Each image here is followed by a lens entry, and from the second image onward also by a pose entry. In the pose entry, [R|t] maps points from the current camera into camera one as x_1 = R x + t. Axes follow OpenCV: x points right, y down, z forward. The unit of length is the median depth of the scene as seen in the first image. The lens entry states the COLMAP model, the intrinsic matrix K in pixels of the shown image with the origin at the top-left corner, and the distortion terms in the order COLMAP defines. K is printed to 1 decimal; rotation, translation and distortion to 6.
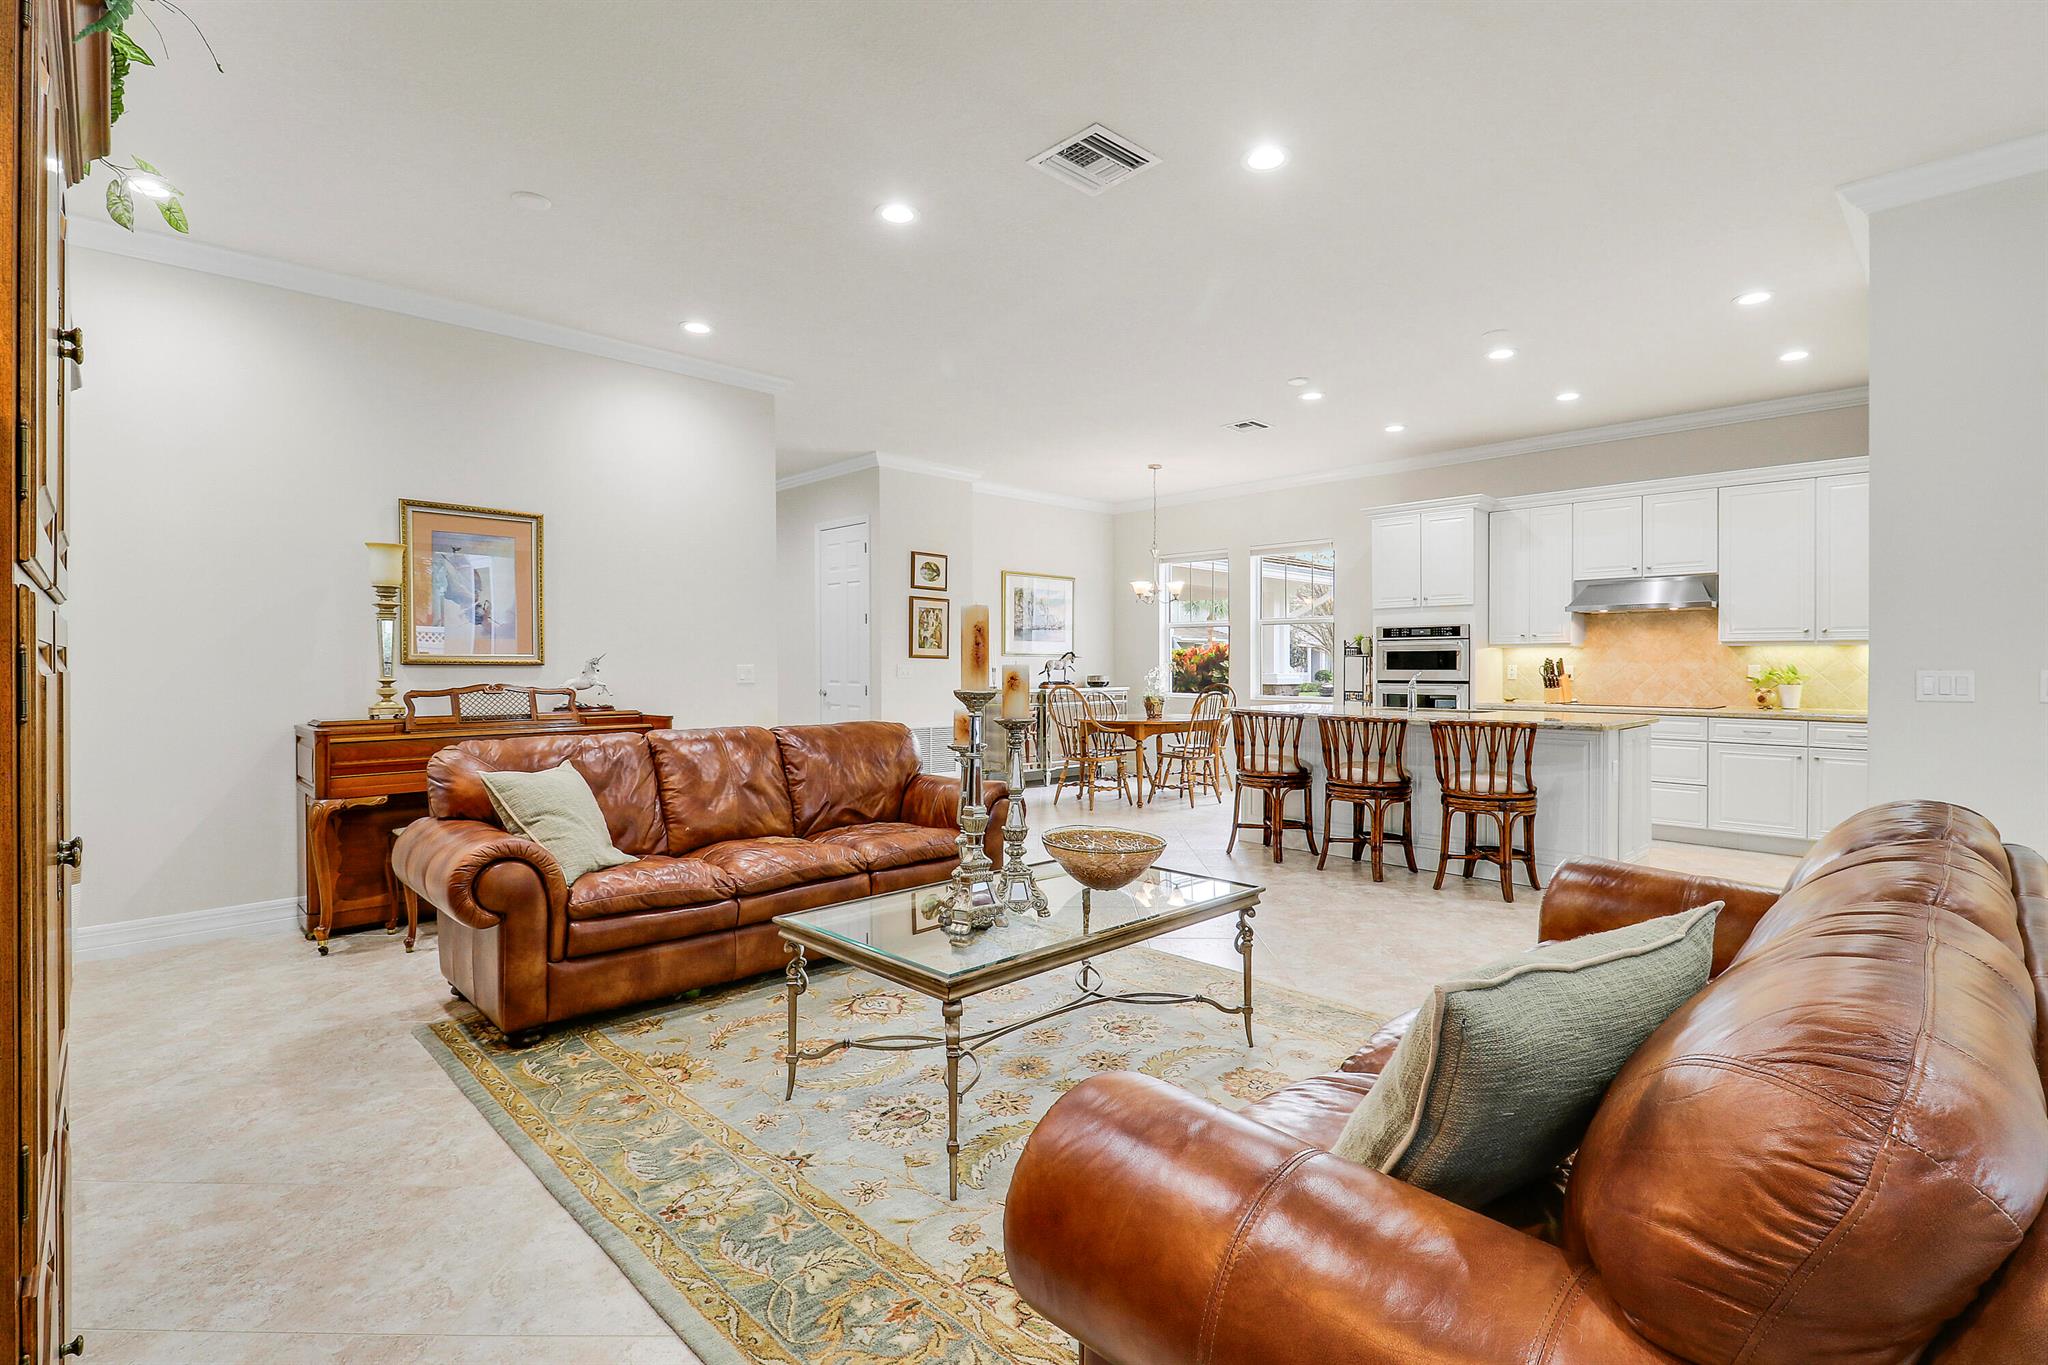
lens RADIAL K [[953.6, 0, 1040.6], [0, 953.6, 684.8], [0, 0, 1]] dist [0.010168, -0.017591]
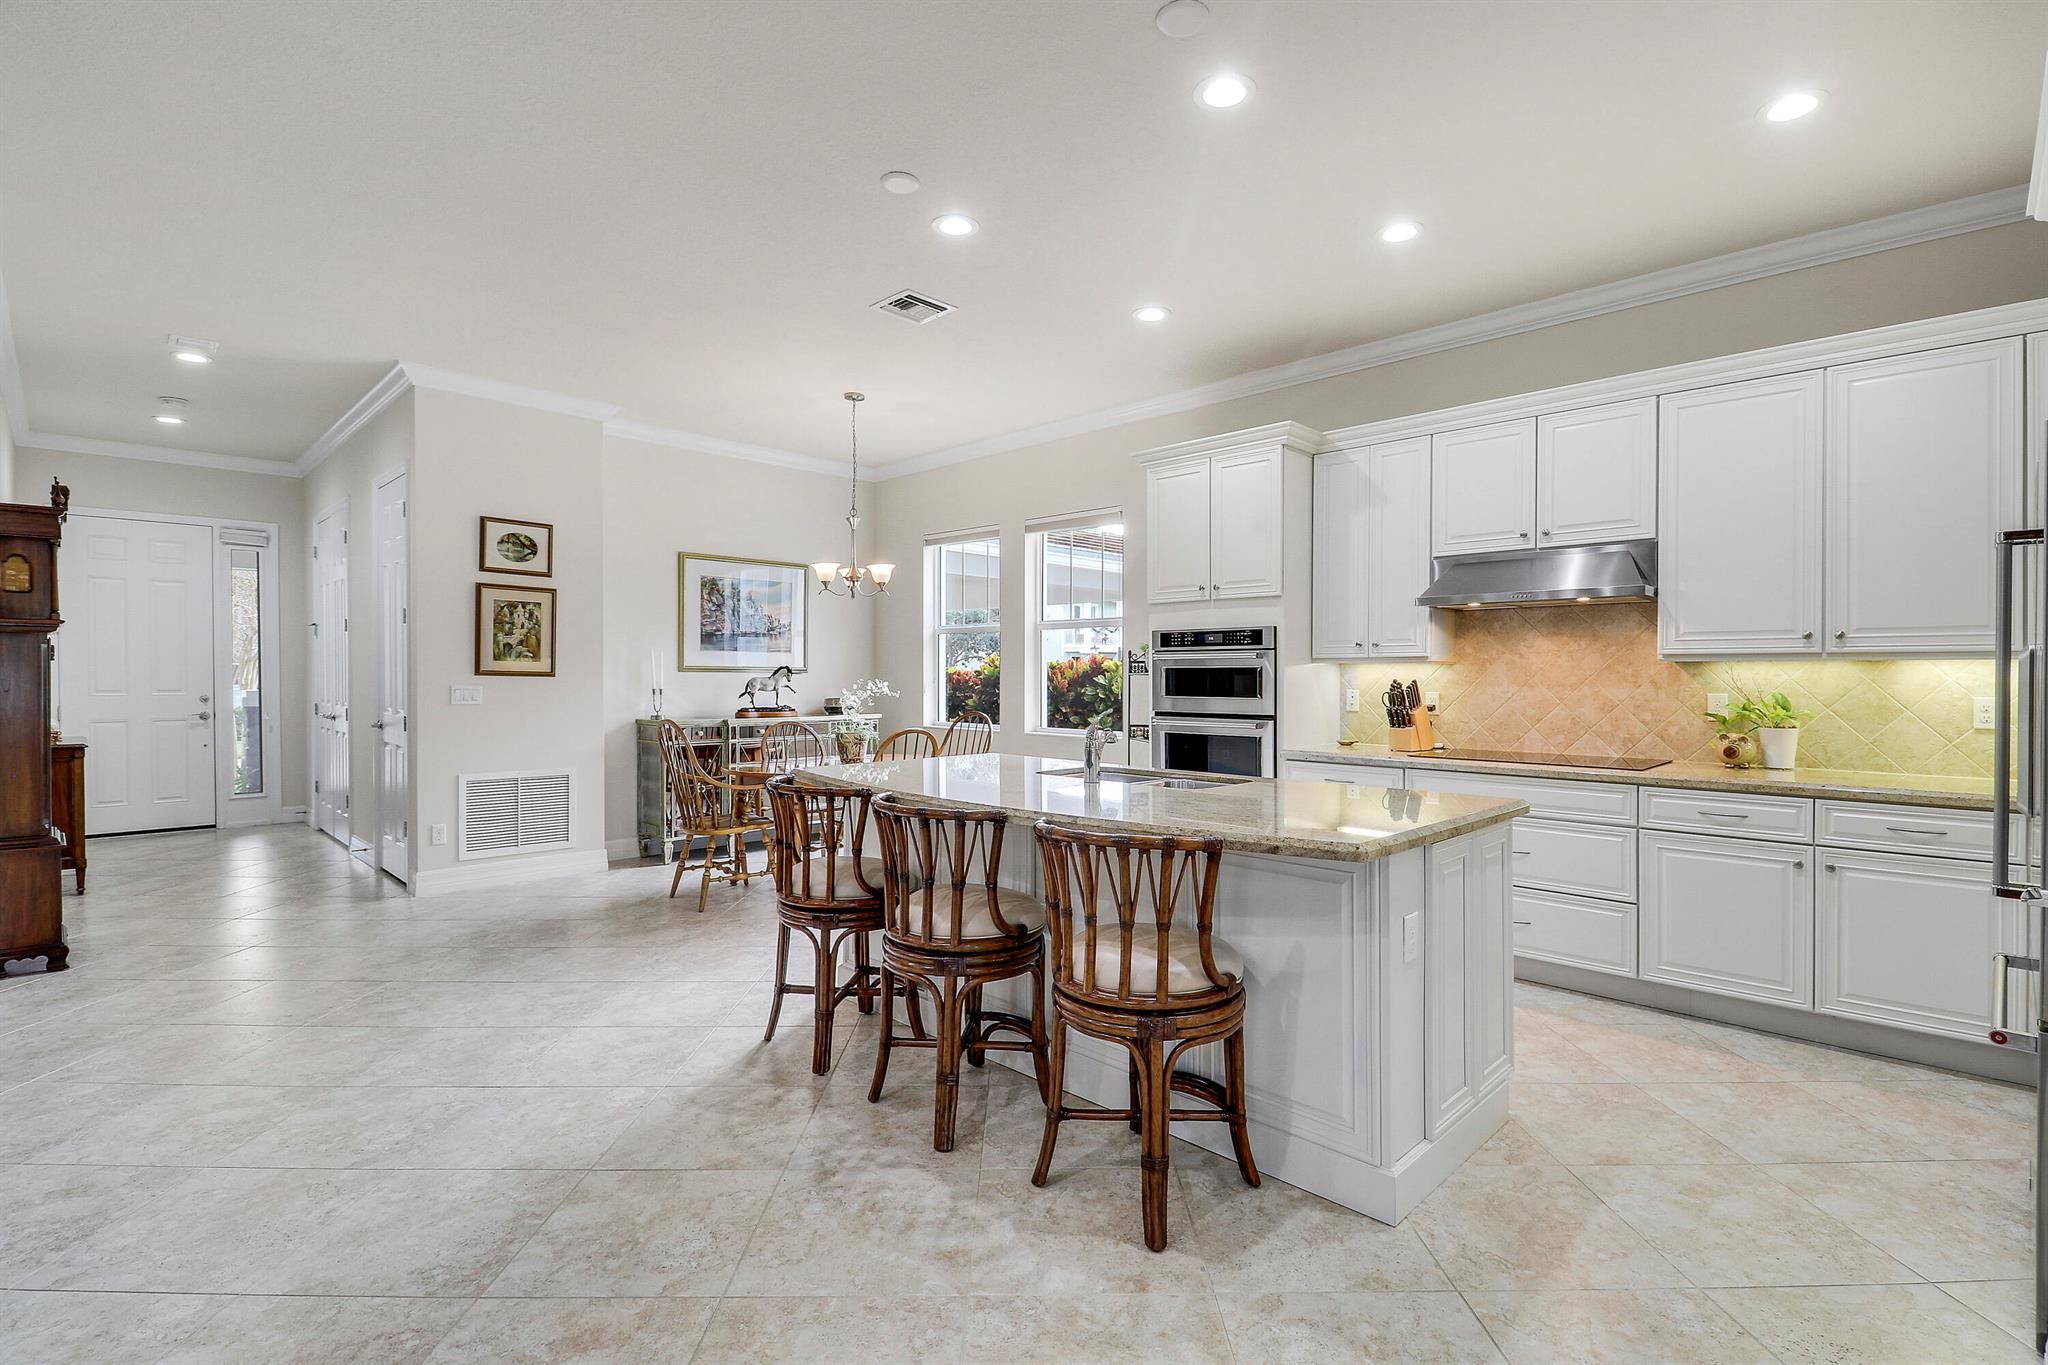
lens RADIAL K [[953.6, 0, 1040.6], [0, 953.6, 684.8], [0, 0, 1]] dist [0.010168, -0.017591]
pose [[0.999790, 0.002325, 0.020354, 0.274512], [-0.002081, 0.999926, -0.012010, -0.016018], [-0.020380, 0.011965, 0.999721, 0.361826]]
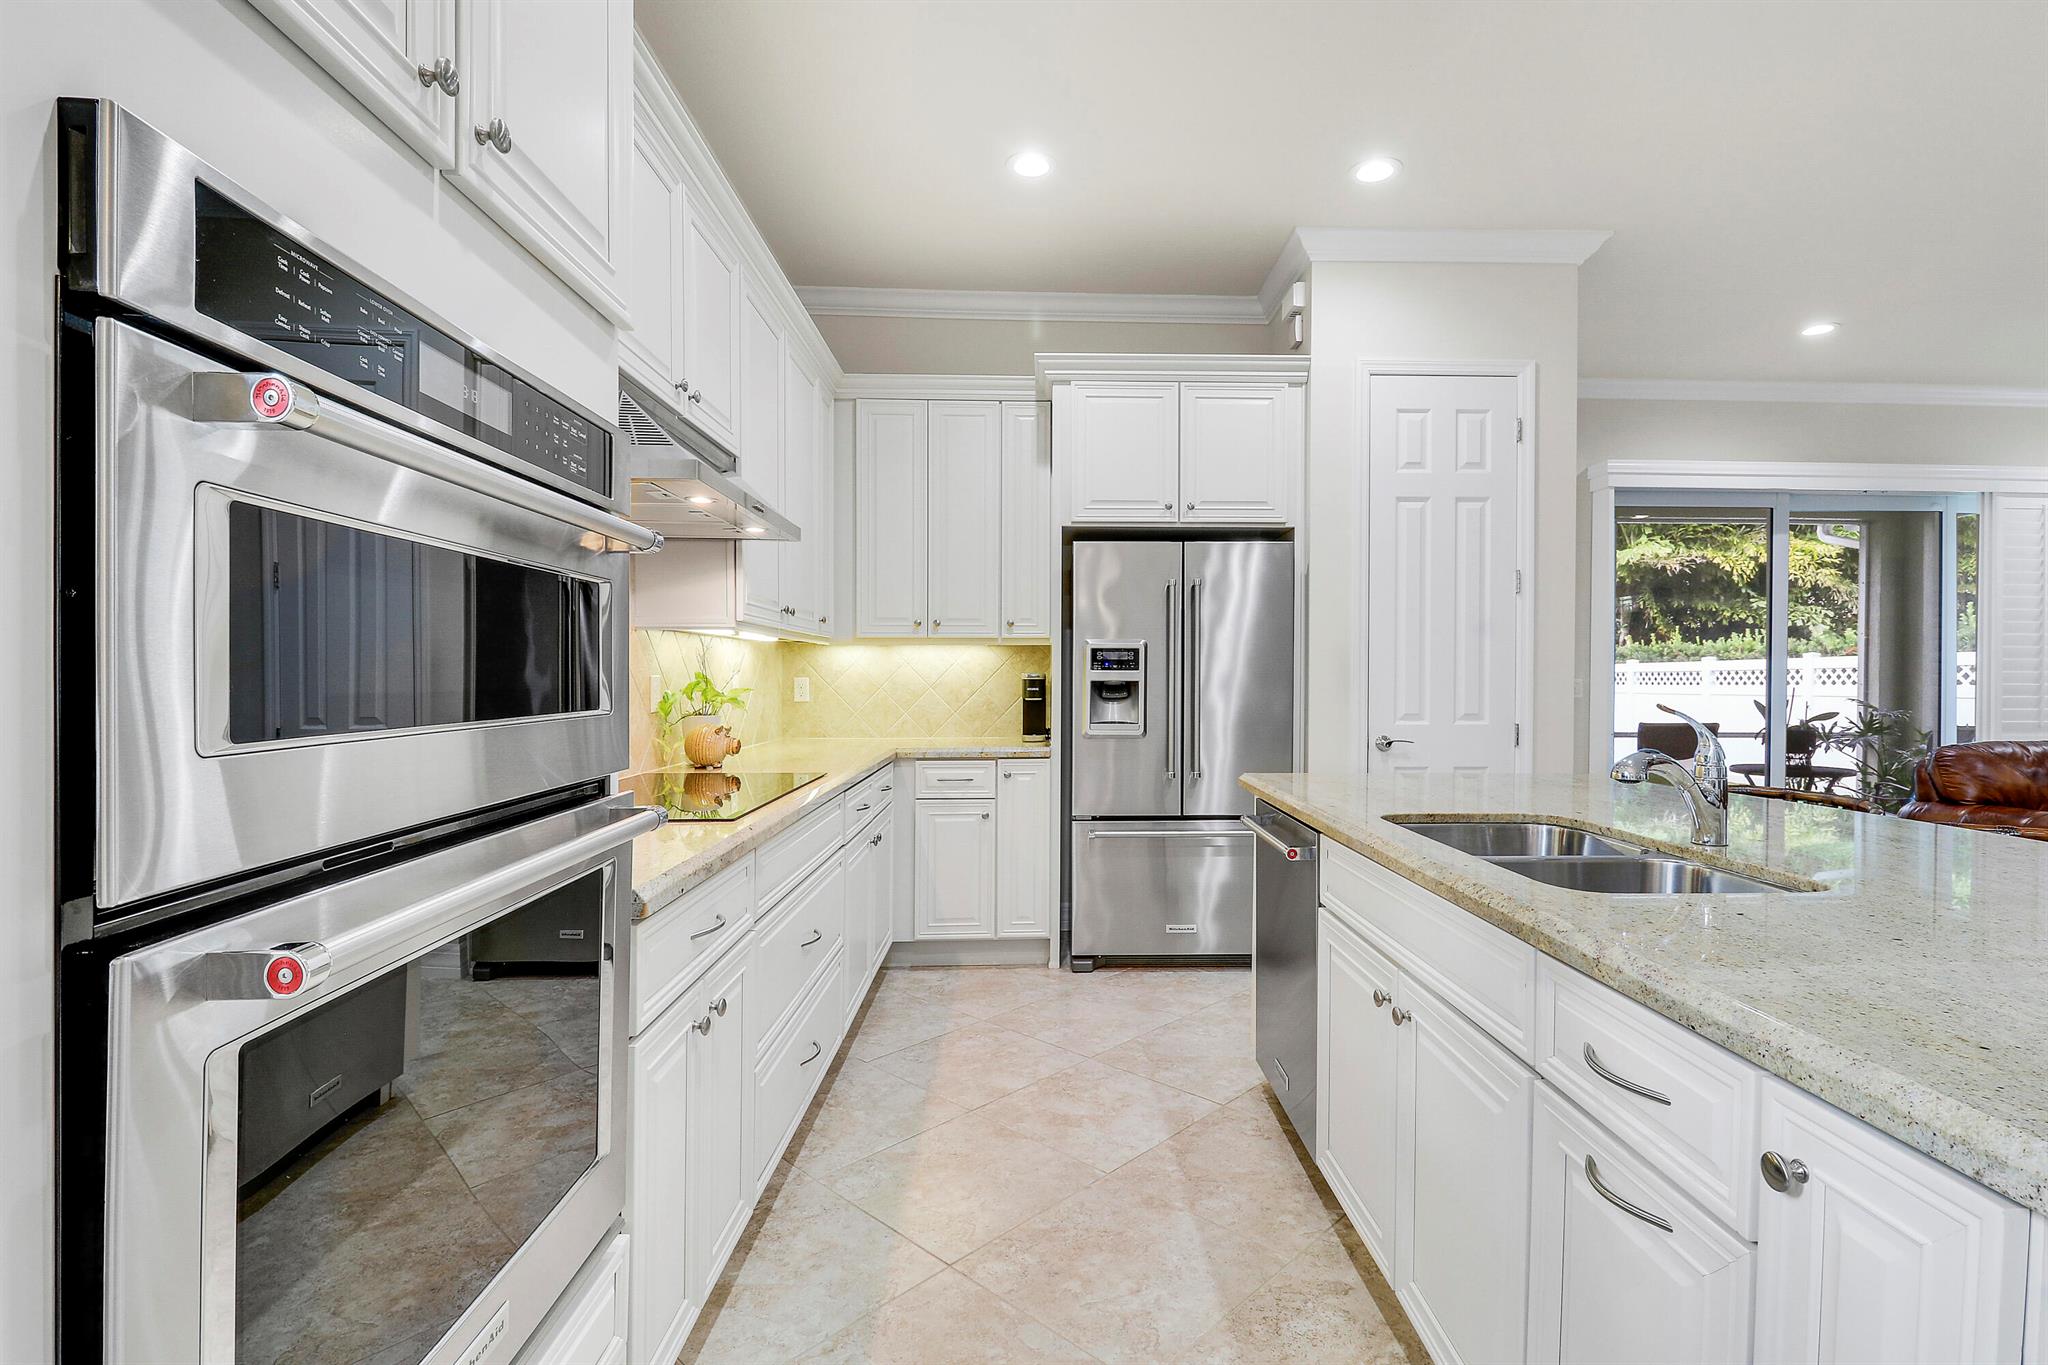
lens RADIAL K [[958.5, 0, 1056.8], [0, 958.5, 680.1], [0, 0, 1]] dist [0.018474, -0.019042]
pose [[-0.732461, -0.007990, 0.680762, 0.269574], [0.009099, 0.999727, 0.021523, -0.022486], [-0.680748, 0.021959, -0.732188, 1.055245]]
